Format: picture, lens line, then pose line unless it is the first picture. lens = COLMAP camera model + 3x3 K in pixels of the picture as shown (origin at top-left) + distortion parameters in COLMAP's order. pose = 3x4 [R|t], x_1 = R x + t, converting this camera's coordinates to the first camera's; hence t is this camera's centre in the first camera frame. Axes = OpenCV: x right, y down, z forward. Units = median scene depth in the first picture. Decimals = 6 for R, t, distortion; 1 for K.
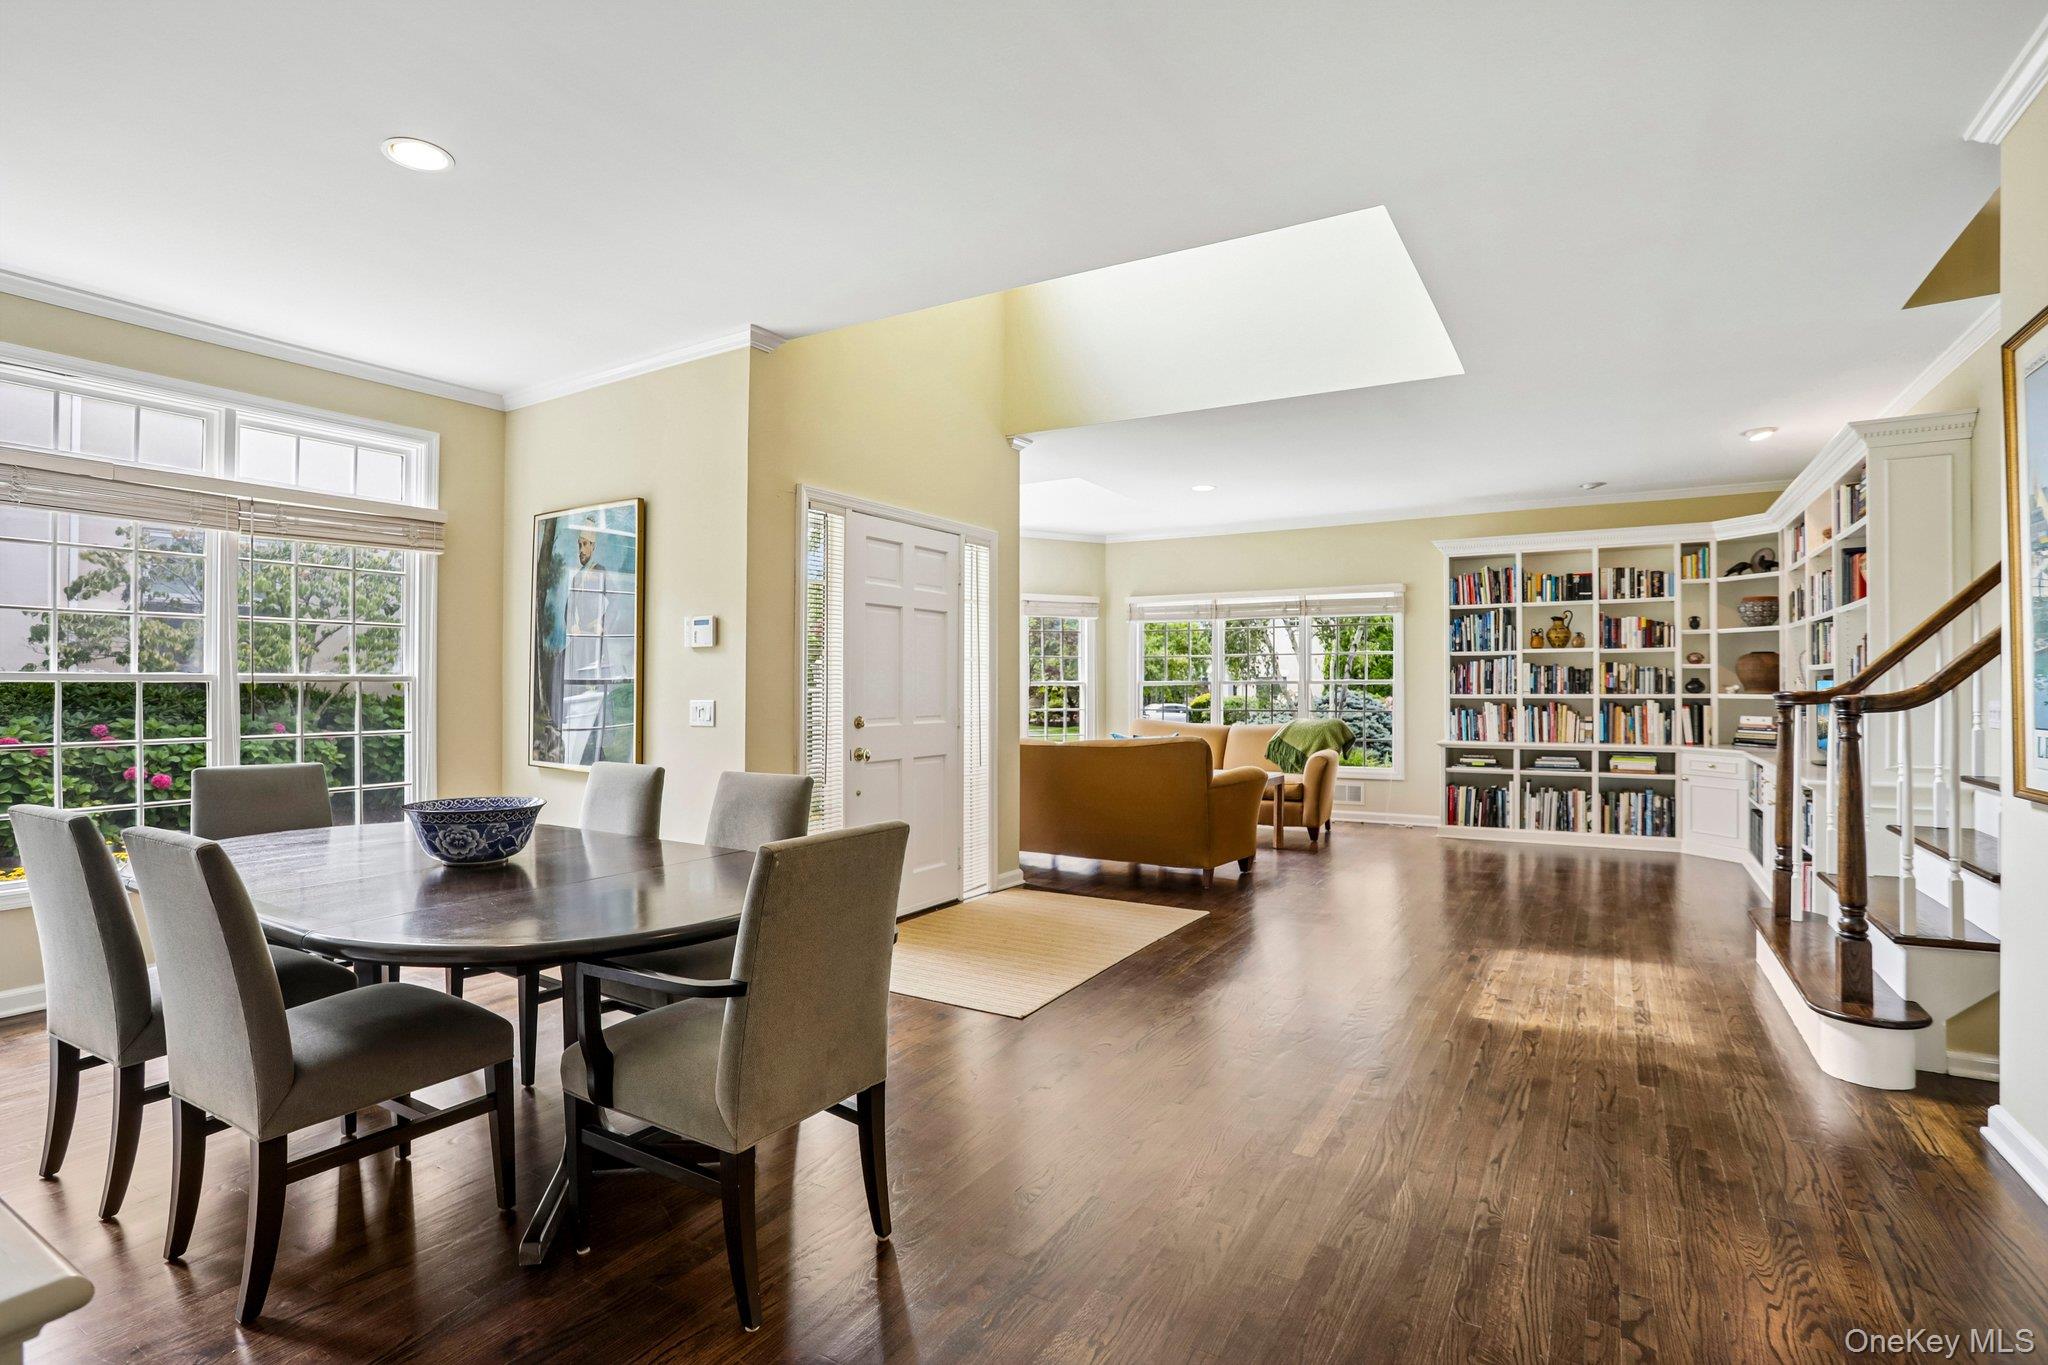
lens RADIAL K [[1006.5, 0, 1010.7], [0, 1006.5, 689.9], [0, 0, 1]] dist [-0.060865, 0.026282]
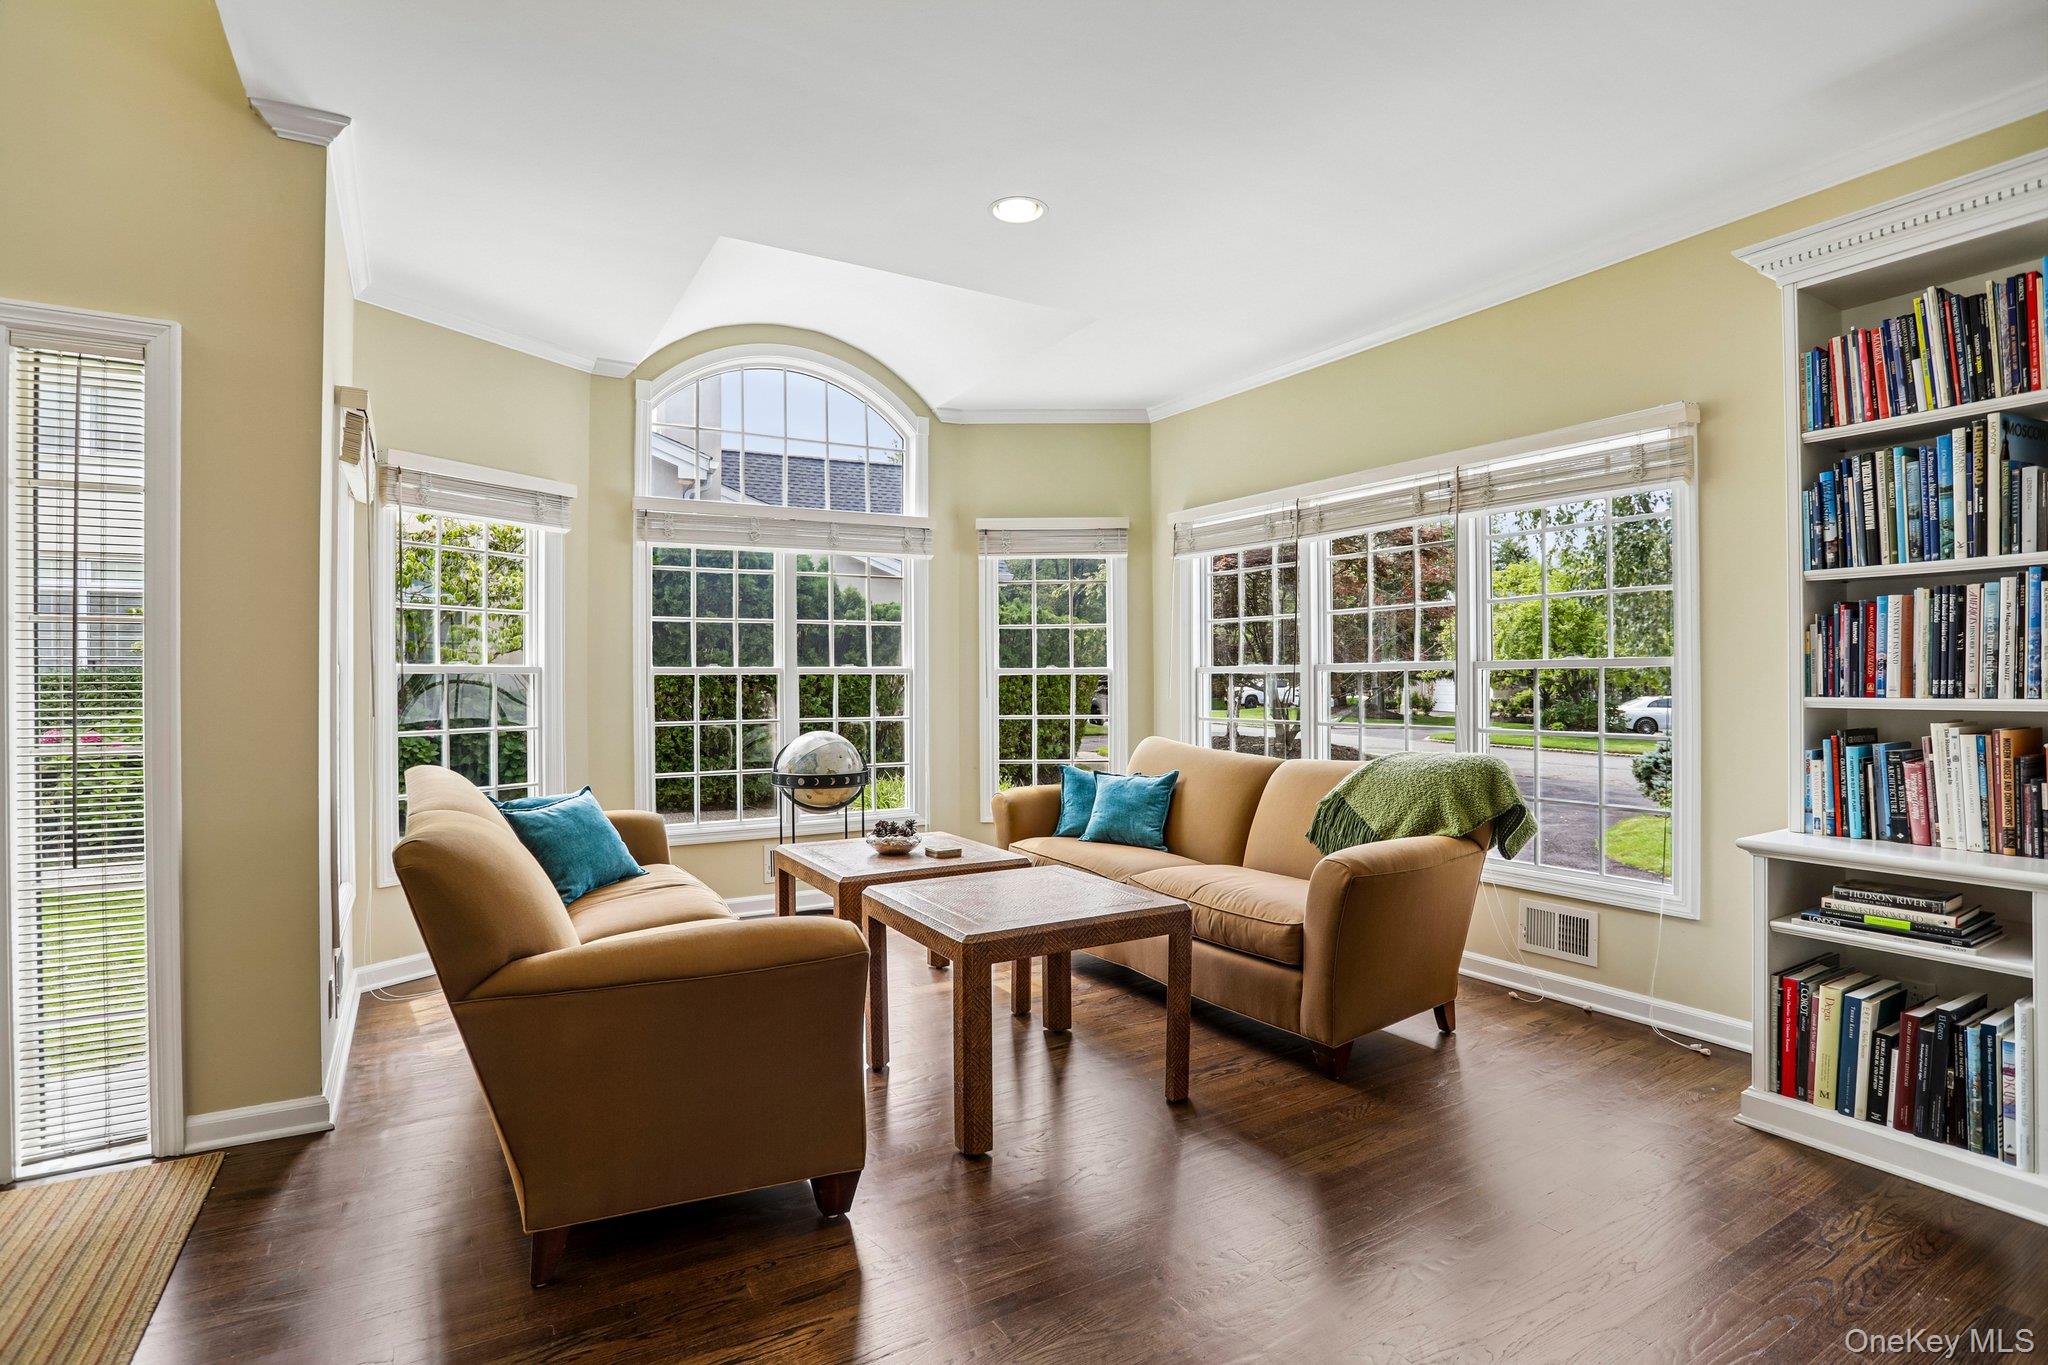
lens RADIAL K [[1006.5, 0, 1008.6], [0, 1006.5, 677.6], [0, 0, 1]] dist [-0.060865, 0.026282]
pose [[0.882832, -0.001374, -0.469686, 0.361299], [-0.000351, 0.999994, -0.003585, -0.000716], [0.469688, 0.003330, 0.882826, 0.587330]]
